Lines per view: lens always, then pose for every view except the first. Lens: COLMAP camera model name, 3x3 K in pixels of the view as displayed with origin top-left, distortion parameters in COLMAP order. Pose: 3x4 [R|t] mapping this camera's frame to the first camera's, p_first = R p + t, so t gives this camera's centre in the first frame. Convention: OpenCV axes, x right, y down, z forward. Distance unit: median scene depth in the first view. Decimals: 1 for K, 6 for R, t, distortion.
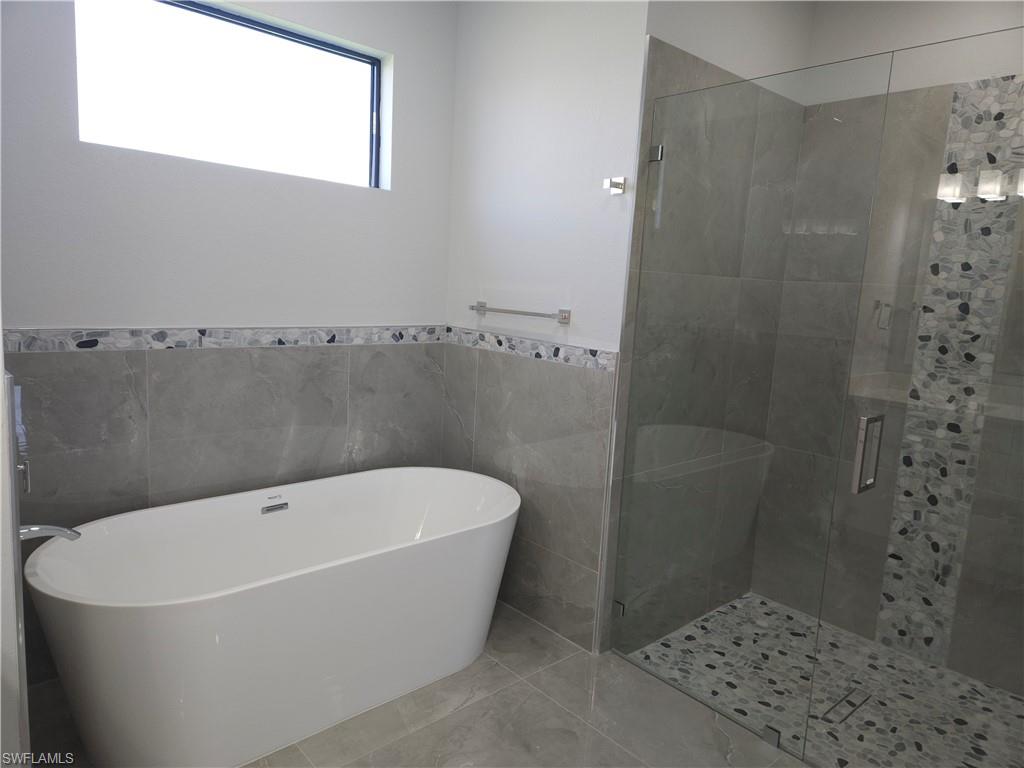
lens RADIAL K [[695.7, 0, 507.8], [0, 695.7, 392.5], [0, 0, 1]] dist [0.091032, -0.081671]
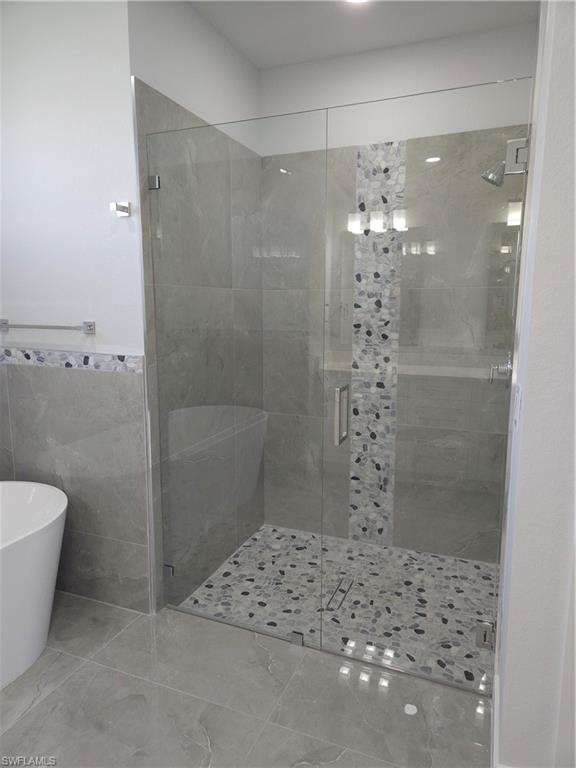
lens RADIAL K [[521.8, 0, 290.0], [0, 521.8, 383.7], [0, 0, 1]] dist [0.091032, -0.081671]
pose [[0.902602, -0.118085, 0.413964, 0.010164], [0.114739, 0.992846, 0.033038, -0.011206], [-0.414903, 0.017678, 0.909694, 0.097891]]
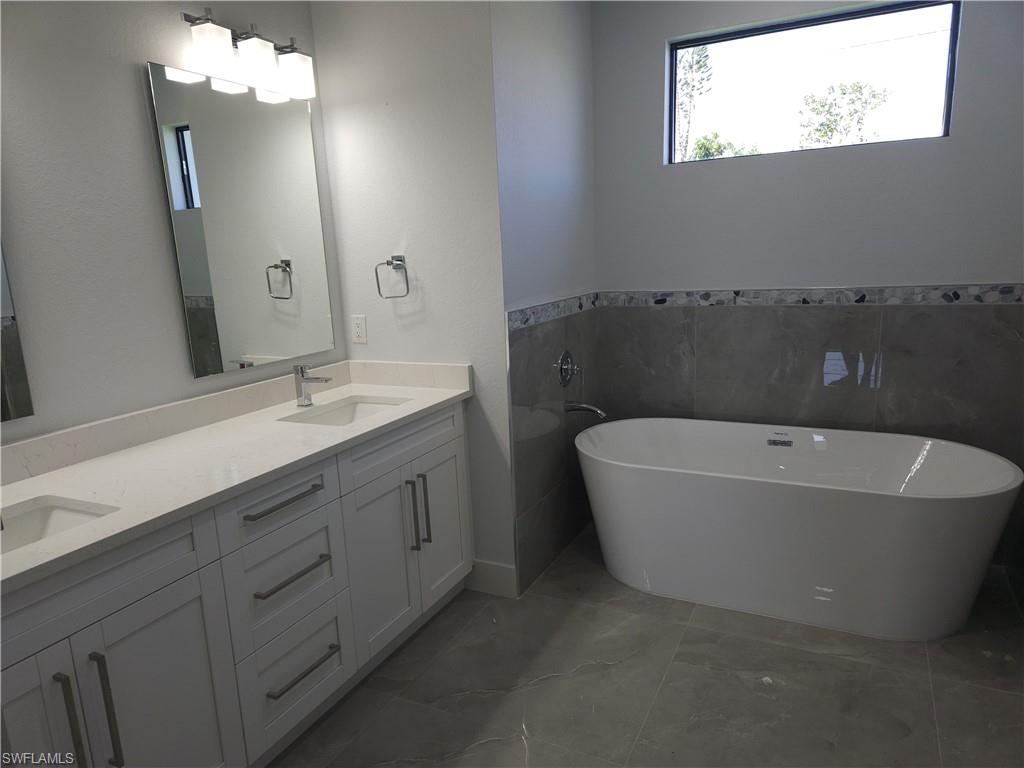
lens RADIAL K [[695.7, 0, 507.8], [0, 695.7, 392.5], [0, 0, 1]] dist [0.091032, -0.081671]
pose [[0.362756, 0.120856, -0.924014, 0.570743], [-0.091037, 0.991408, 0.093931, 0.010944], [0.927427, 0.050045, 0.370641, 0.133213]]
